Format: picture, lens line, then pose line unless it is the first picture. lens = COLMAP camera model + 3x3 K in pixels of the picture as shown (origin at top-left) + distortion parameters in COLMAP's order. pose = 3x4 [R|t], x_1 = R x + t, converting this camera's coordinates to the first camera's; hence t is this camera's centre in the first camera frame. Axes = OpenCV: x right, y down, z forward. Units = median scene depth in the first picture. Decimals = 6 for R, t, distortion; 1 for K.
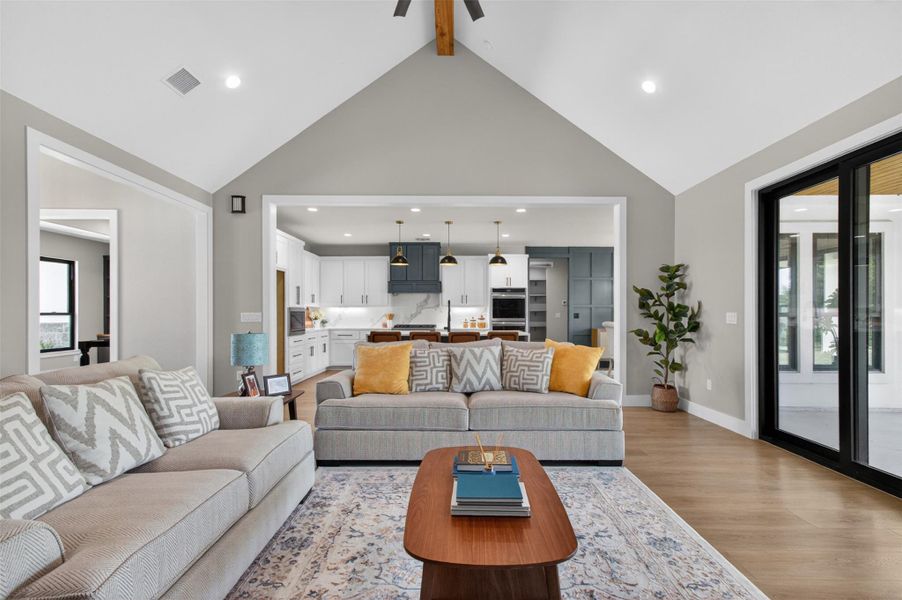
lens RADIAL K [[428.9, 0, 463.7], [0, 428.9, 314.0], [0, 0, 1]] dist [0.014143, 0.004597]
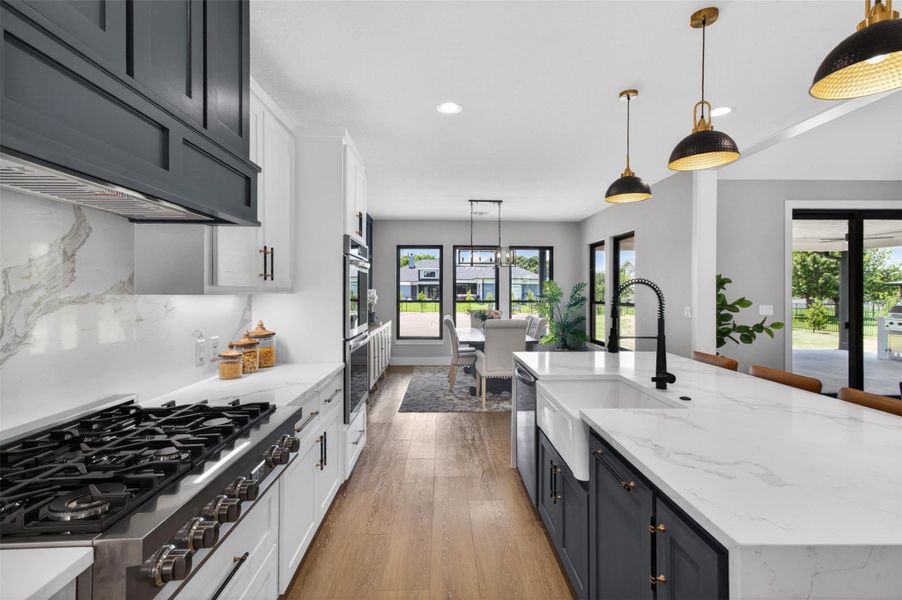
lens RADIAL K [[428.9, 0, 444.5], [0, 428.9, 291.9], [0, 0, 1]] dist [0.014143, 0.004597]
pose [[-0.026528, 0.002250, 0.999646, -0.359068], [-0.000326, 0.999997, -0.002260, -0.025128], [-0.999648, -0.000386, -0.026527, 1.292176]]
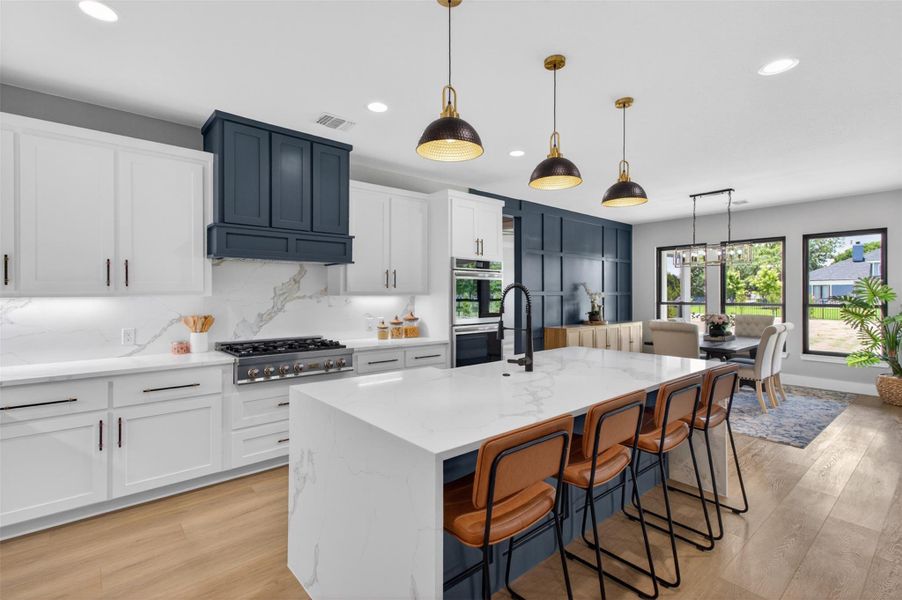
lens RADIAL K [[428.9, 0, 450.8], [0, 428.9, 291.2], [0, 0, 1]] dist [0.014143, 0.004597]
pose [[0.764073, 0.005803, 0.645103, -0.358941], [-0.000357, 0.999963, -0.008572, -0.025112], [-0.645129, 0.006320, 0.764047, 0.861746]]
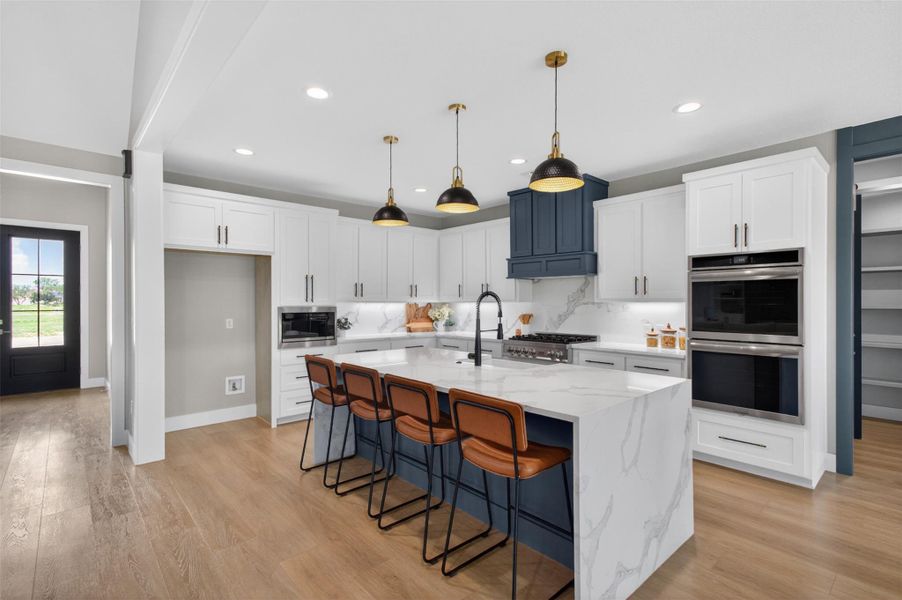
lens RADIAL K [[428.9, 0, 460.6], [0, 428.9, 304.1], [0, 0, 1]] dist [0.014143, 0.004597]
pose [[0.676203, 0.002554, -0.736711, 0.301571], [0.000246, 0.999993, 0.003692, -0.023355], [0.736715, -0.002678, 0.676198, 0.776885]]
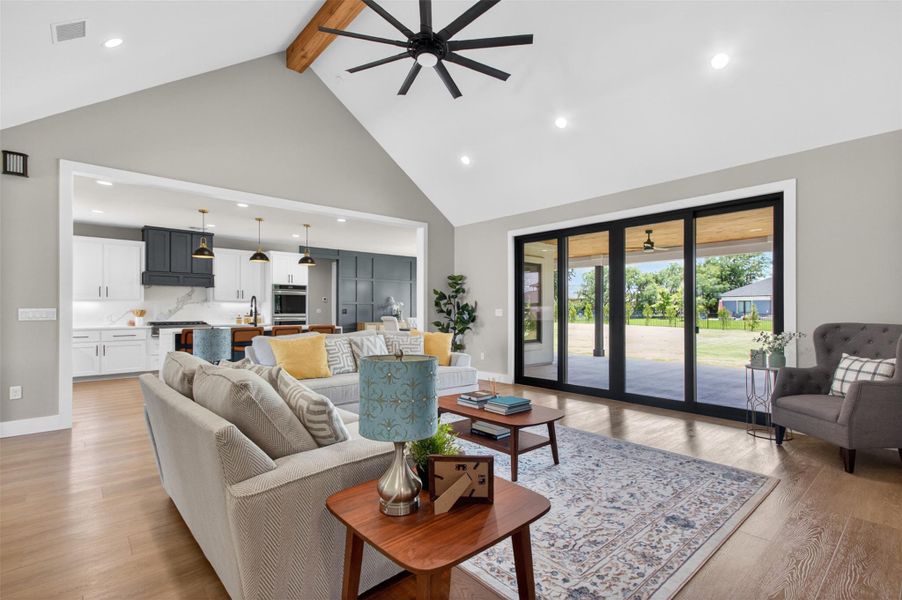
lens RADIAL K [[428.9, 0, 454.8], [0, 428.9, 306.4], [0, 0, 1]] dist [0.014143, 0.004597]
pose [[0.759959, 0.007431, 0.649929, -0.373152], [-0.000809, 0.999945, -0.010488, 0.002580], [-0.649971, 0.007444, 0.759923, -0.072855]]
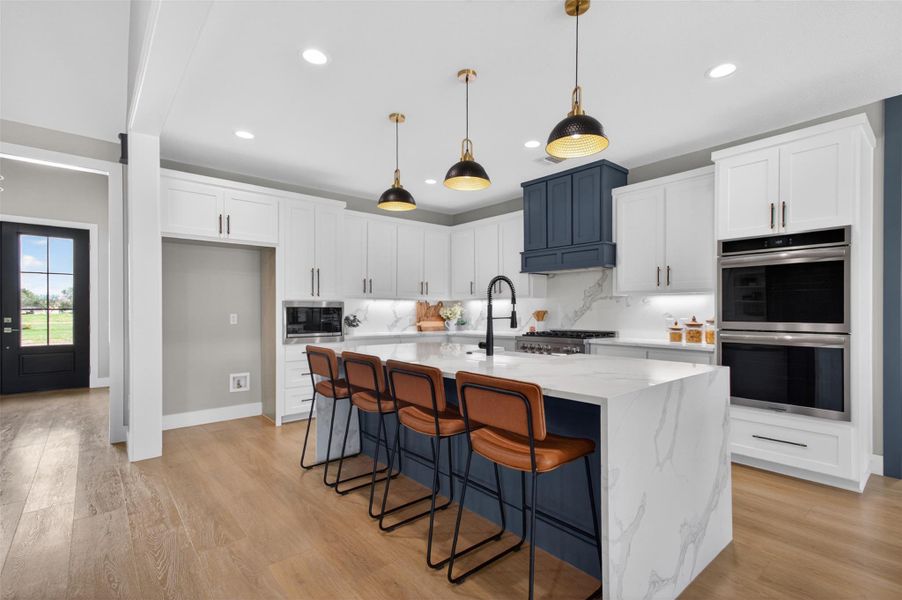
lens RADIAL K [[428.9, 0, 463.8], [0, 428.9, 310.6], [0, 0, 1]] dist [0.014143, 0.004597]
pose [[0.659371, 0.003465, -0.751809, 0.278282], [0.000932, 0.999985, 0.005426, -0.002928], [0.751817, -0.004278, 0.659358, 0.801823]]
